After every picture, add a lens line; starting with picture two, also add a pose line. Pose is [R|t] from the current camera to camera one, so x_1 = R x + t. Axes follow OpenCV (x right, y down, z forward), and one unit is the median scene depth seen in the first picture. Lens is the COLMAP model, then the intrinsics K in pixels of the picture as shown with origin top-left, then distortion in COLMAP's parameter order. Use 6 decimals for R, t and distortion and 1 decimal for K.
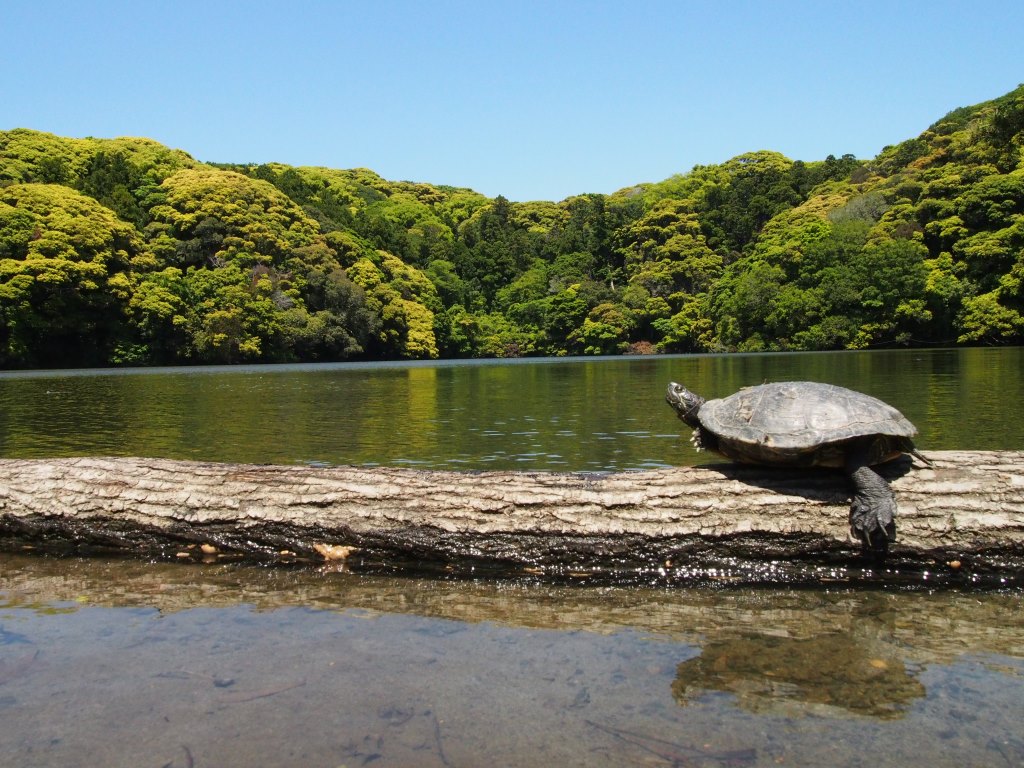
lens RADIAL K [[874.4, 0, 512.1], [0, 874.4, 384.8], [0, 0, 1]] dist [-0.008646, 0.001693]
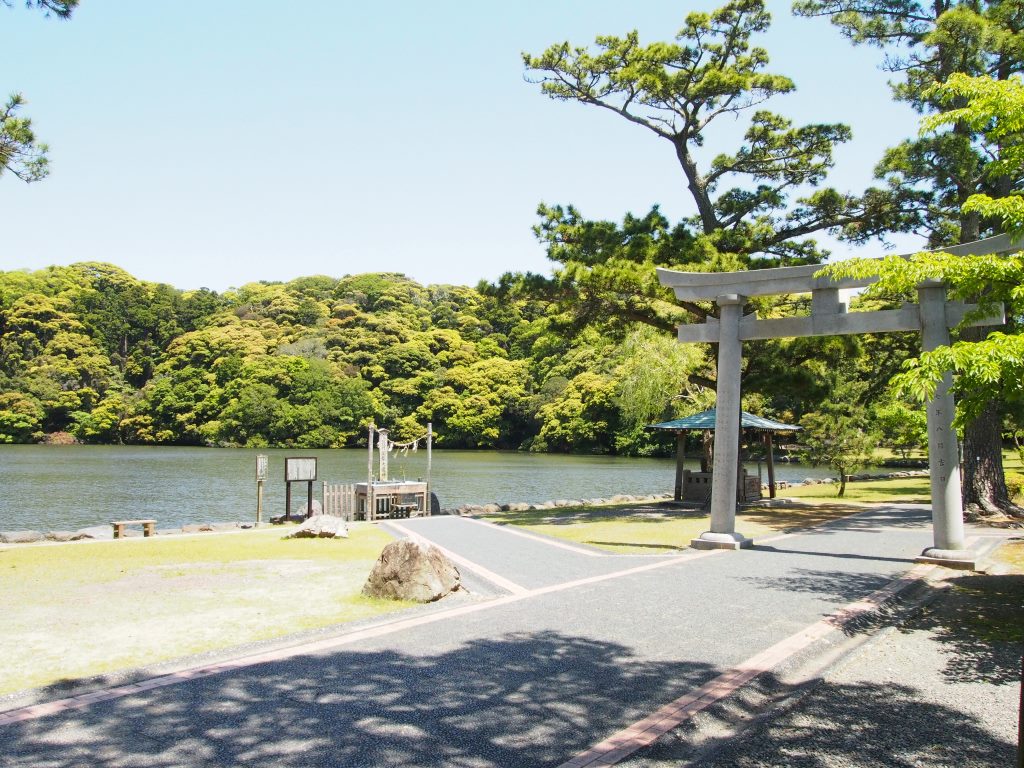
lens RADIAL K [[874.4, 0, 511.6], [0, 874.4, 383.5], [0, 0, 1]] dist [-0.008646, 0.001693]
pose [[0.566752, 0.083256, 0.819671, -0.530884], [0.001415, 0.994781, -0.102020, 0.001387], [-0.823888, 0.058980, 0.563676, -0.073537]]
